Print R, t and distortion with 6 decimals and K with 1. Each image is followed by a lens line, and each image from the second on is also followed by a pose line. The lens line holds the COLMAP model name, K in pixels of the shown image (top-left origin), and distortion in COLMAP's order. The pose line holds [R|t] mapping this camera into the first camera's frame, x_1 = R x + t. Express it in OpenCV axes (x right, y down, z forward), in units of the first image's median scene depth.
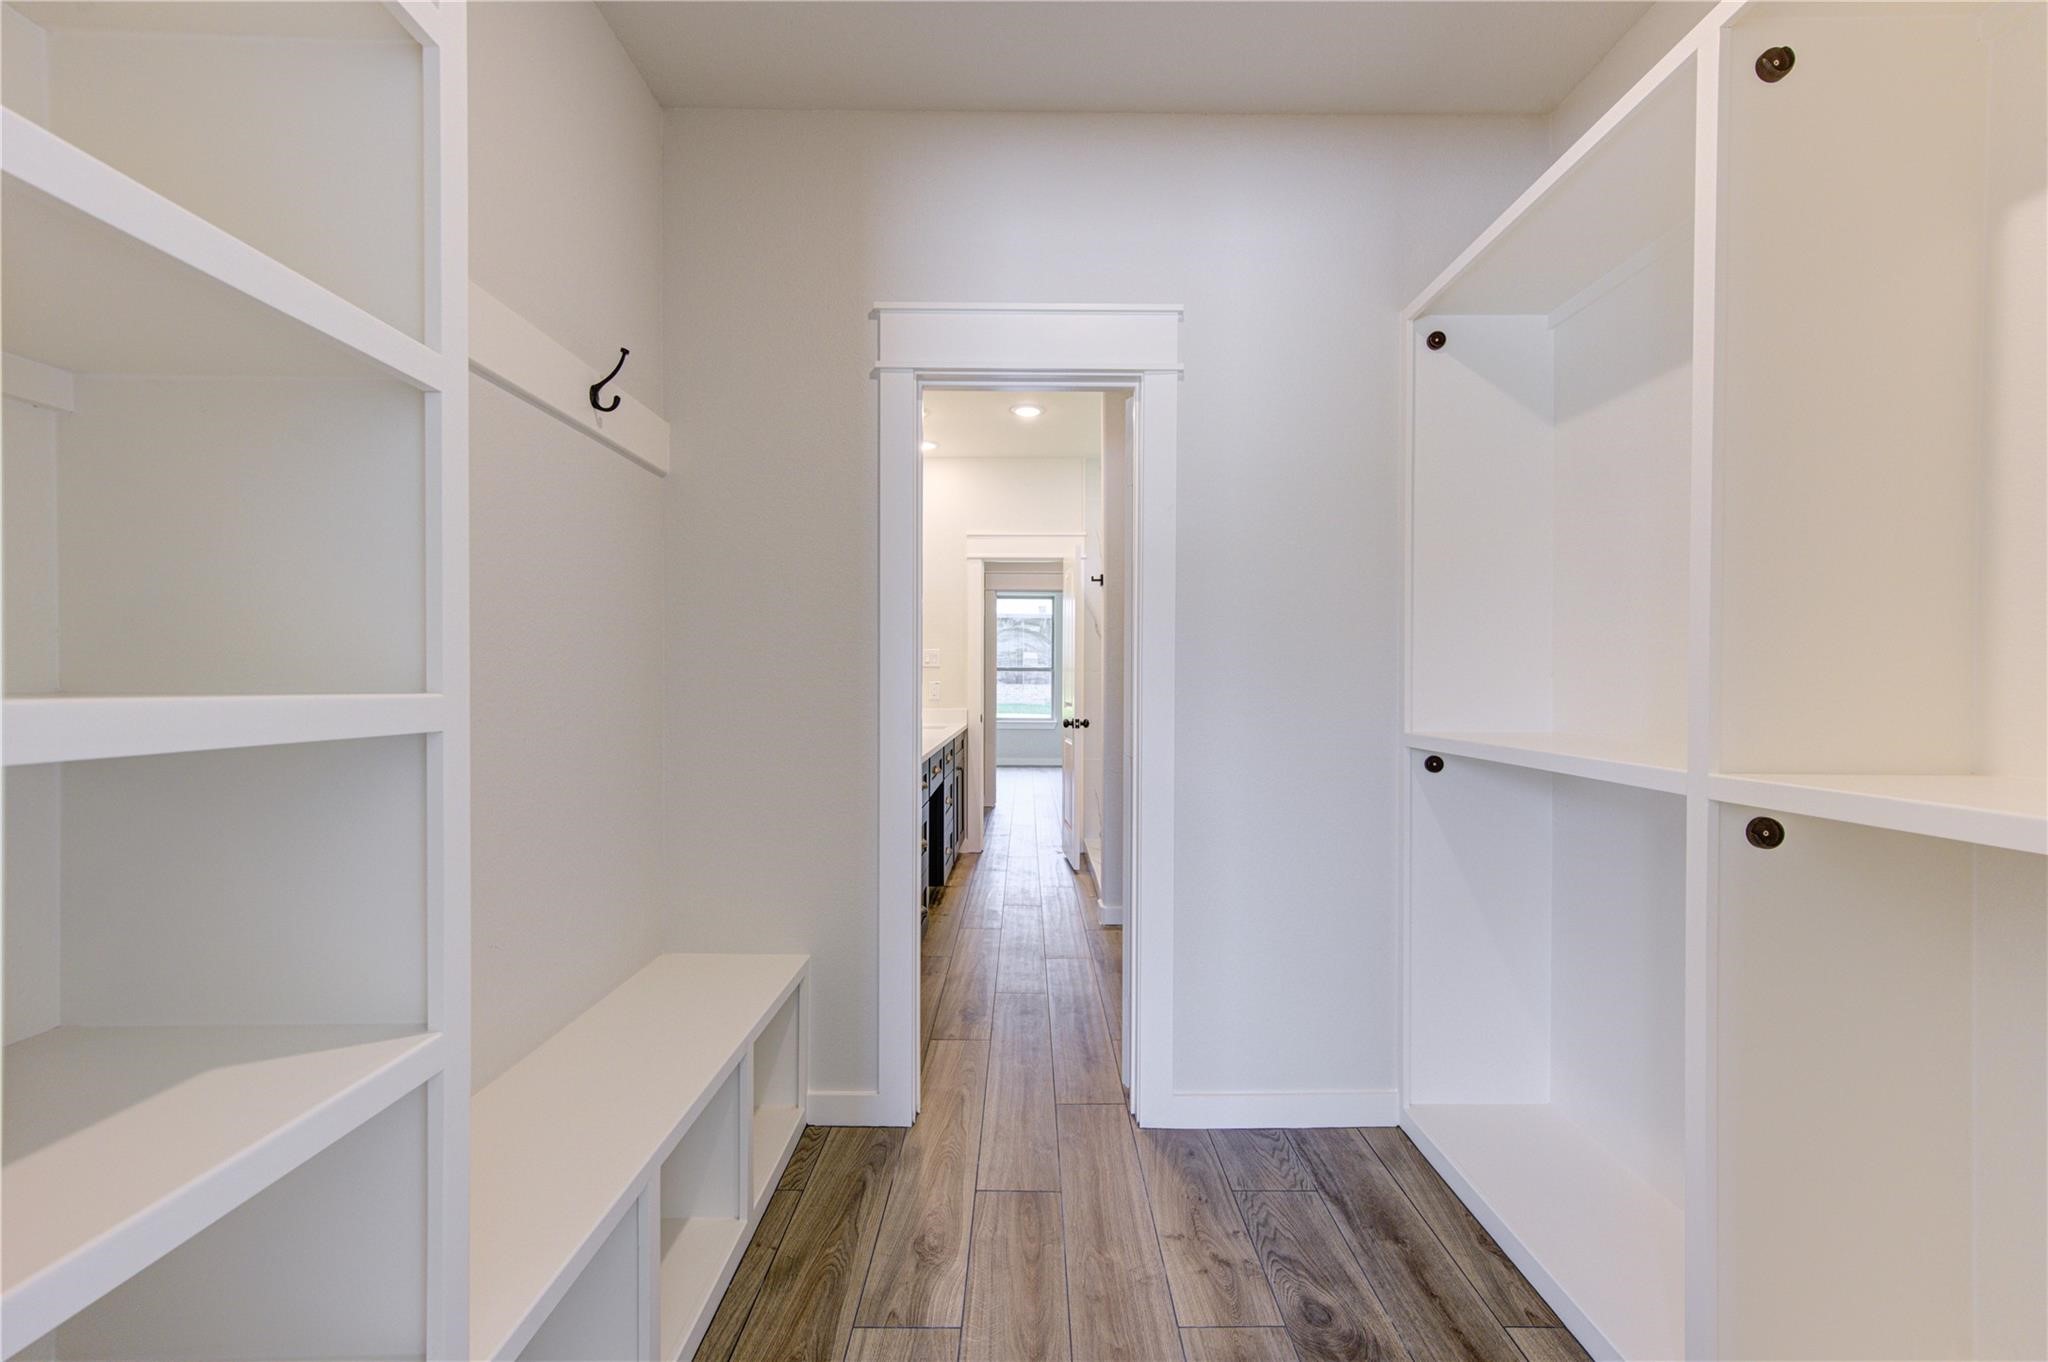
lens RADIAL K [[802.3, 0, 1033.7], [0, 802.3, 689.3], [0, 0, 1]] dist [0.001497, 0.000243]
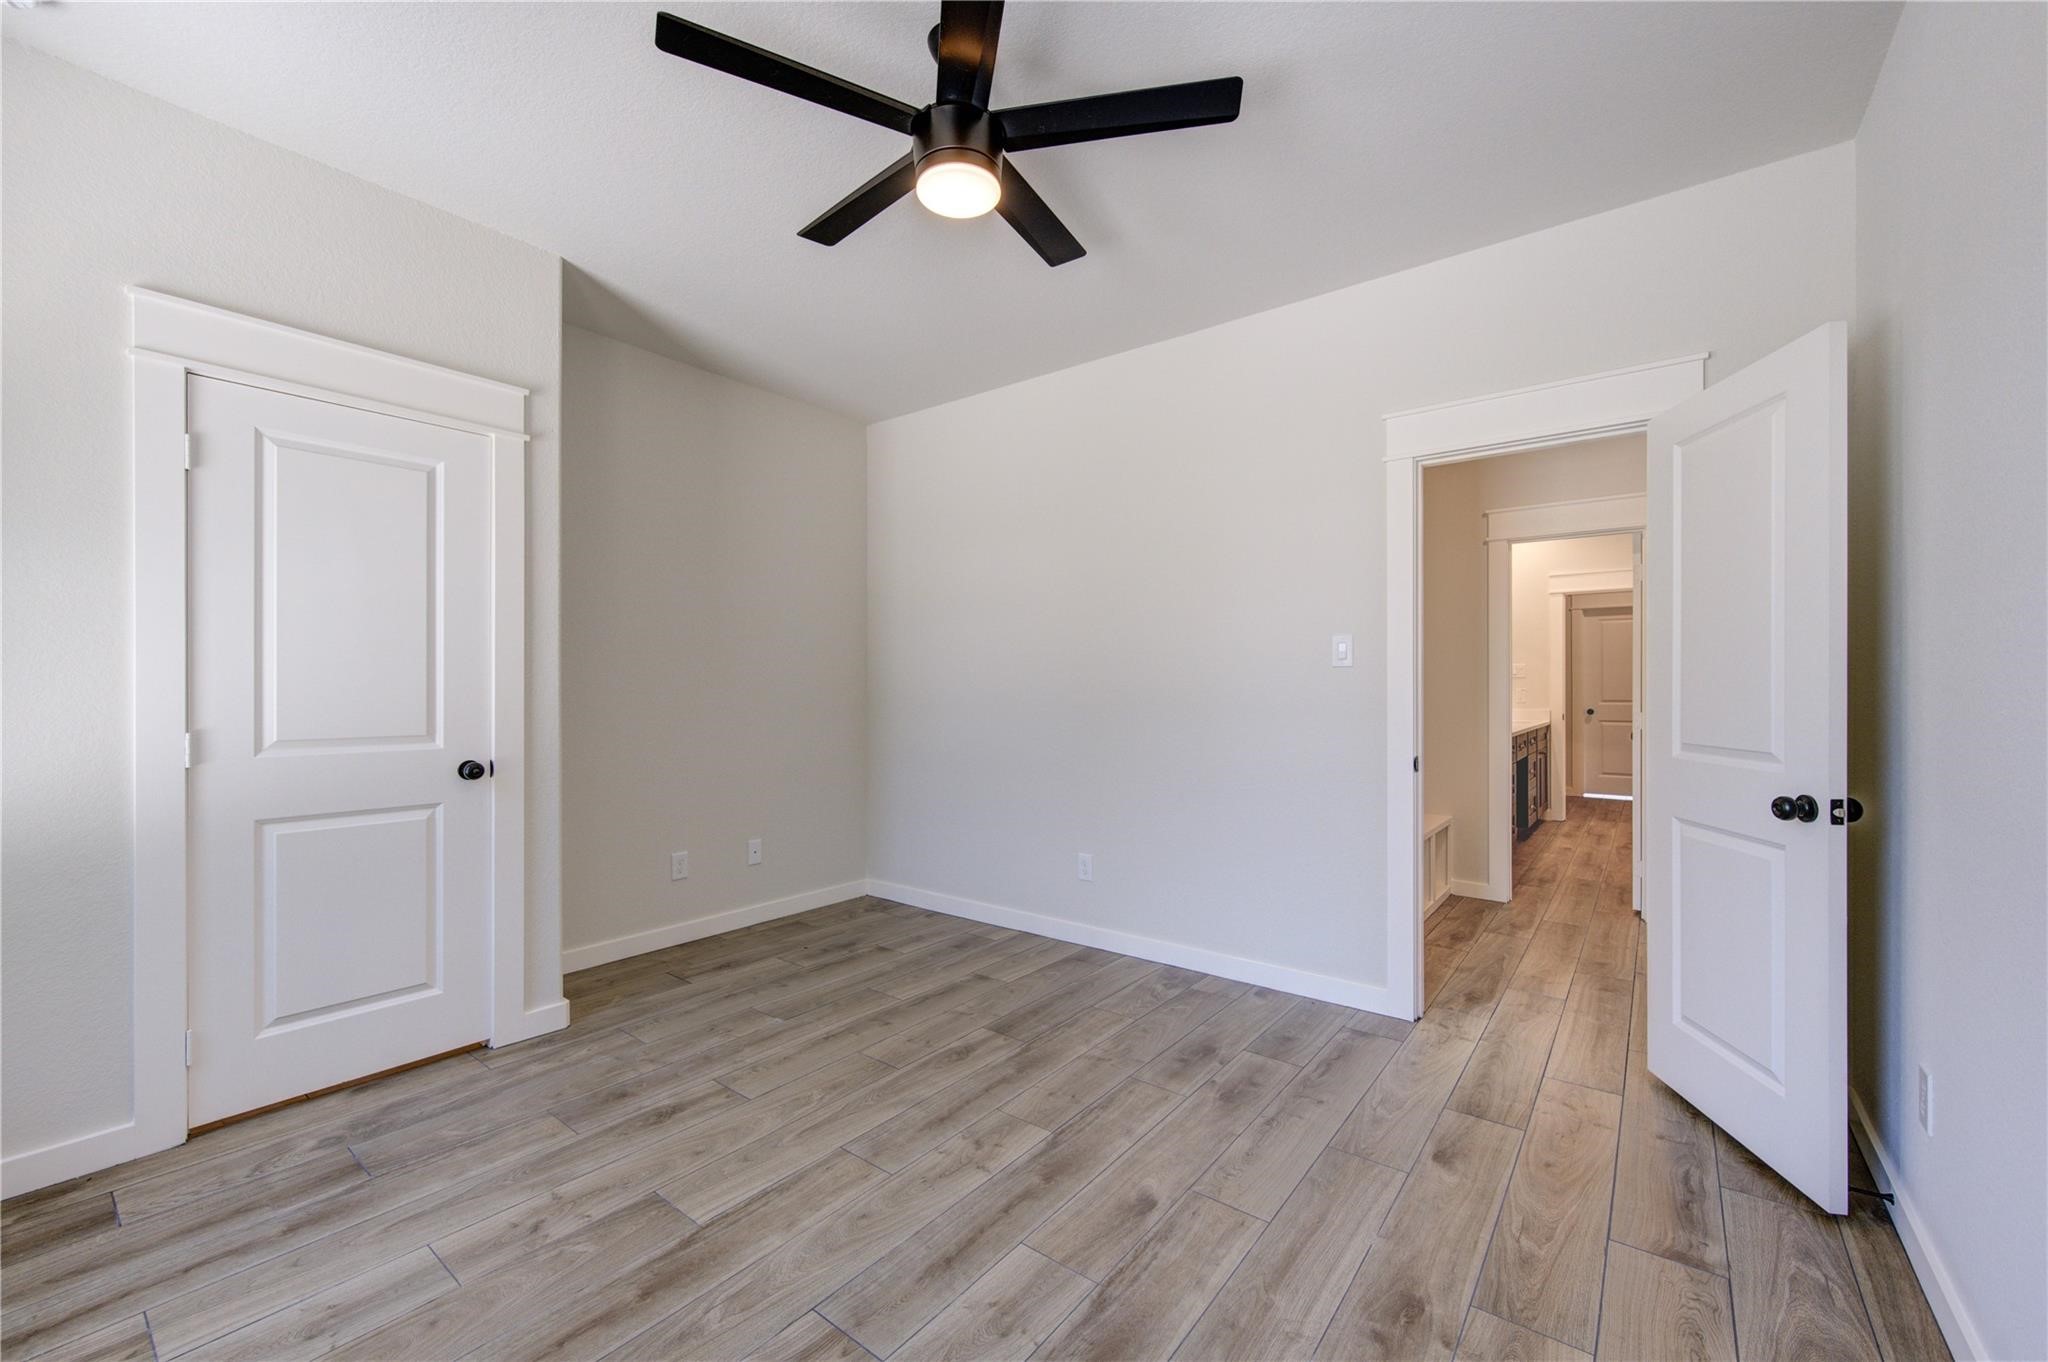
lens RADIAL K [[802.3, 0, 1033.7], [0, 802.3, 689.3], [0, 0, 1]] dist [0.001497, 0.000243]
pose [[0.782766, -0.005447, -0.622292, 0.113551], [-0.001803, 0.999938, -0.011021, 0.011136], [0.622313, 0.009749, 0.782708, -0.857789]]
